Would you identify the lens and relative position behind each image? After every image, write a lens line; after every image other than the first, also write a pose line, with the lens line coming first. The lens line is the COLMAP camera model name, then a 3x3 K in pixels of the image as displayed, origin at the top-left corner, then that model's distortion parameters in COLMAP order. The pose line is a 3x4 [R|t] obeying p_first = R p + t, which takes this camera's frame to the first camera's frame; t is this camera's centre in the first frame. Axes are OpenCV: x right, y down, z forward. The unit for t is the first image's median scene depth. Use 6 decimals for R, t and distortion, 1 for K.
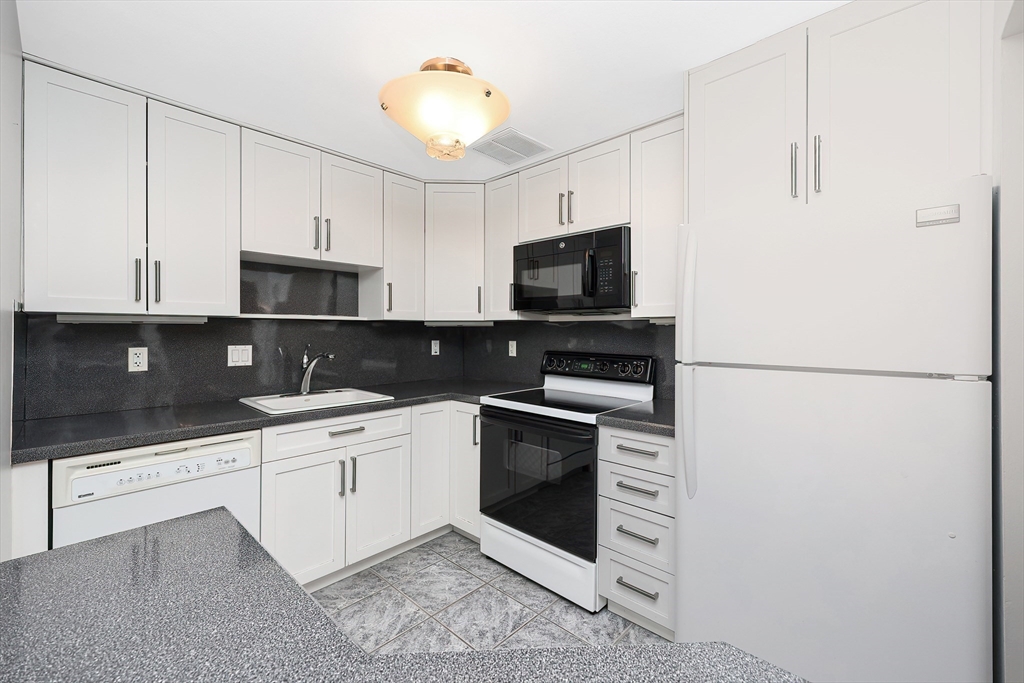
lens RADIAL K [[419.5, 0, 515.3], [0, 419.5, 327.7], [0, 0, 1]] dist [0.000591, -0.000005]
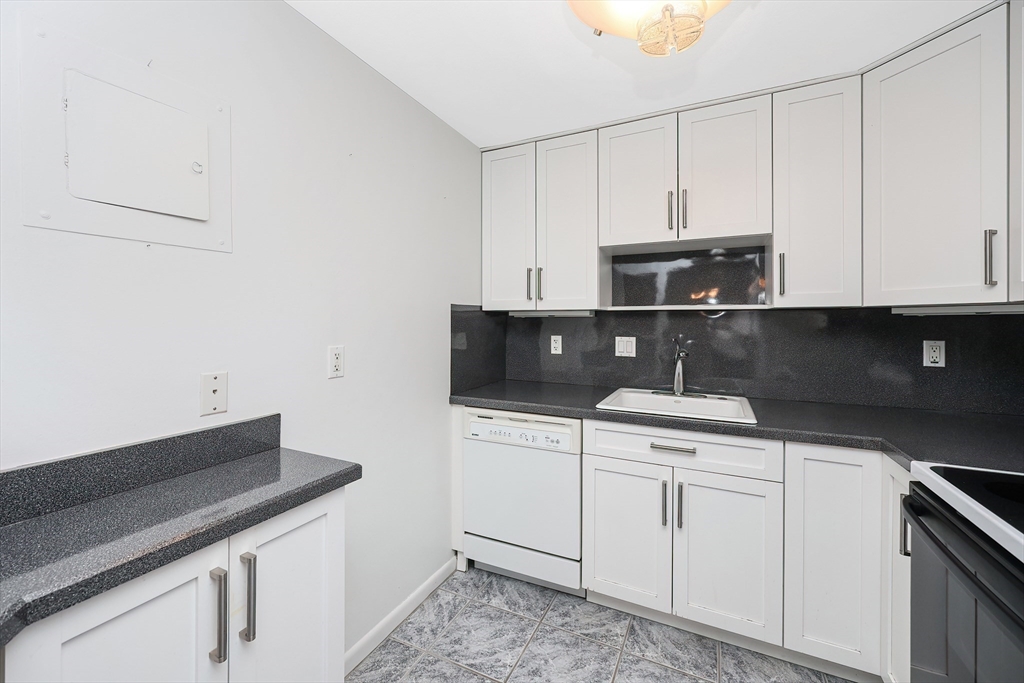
lens RADIAL K [[416.5, 0, 505.8], [0, 416.5, 319.0], [0, 0, 1]] dist [-0.003240, -0.000271]
pose [[0.282757, -0.004175, -0.959183, 0.272686], [0.007009, 0.999973, -0.002287, -0.001907], [0.959166, -0.006076, 0.282778, 0.461051]]
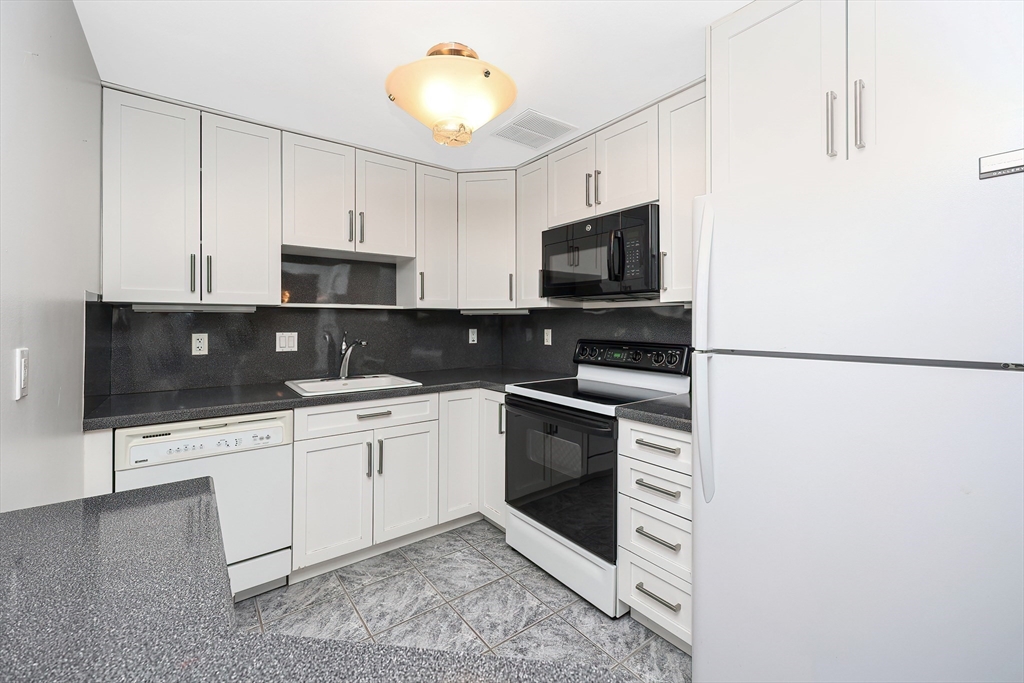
lens RADIAL K [[420.7, 0, 508.8], [0, 420.7, 317.3], [0, 0, 1]] dist [0.000215, 0.000254]
pose [[0.984605, -0.004719, -0.174728, 0.109339], [0.004038, 0.999983, -0.004250, 0.010892], [0.174745, 0.003479, 0.984608, 0.030122]]
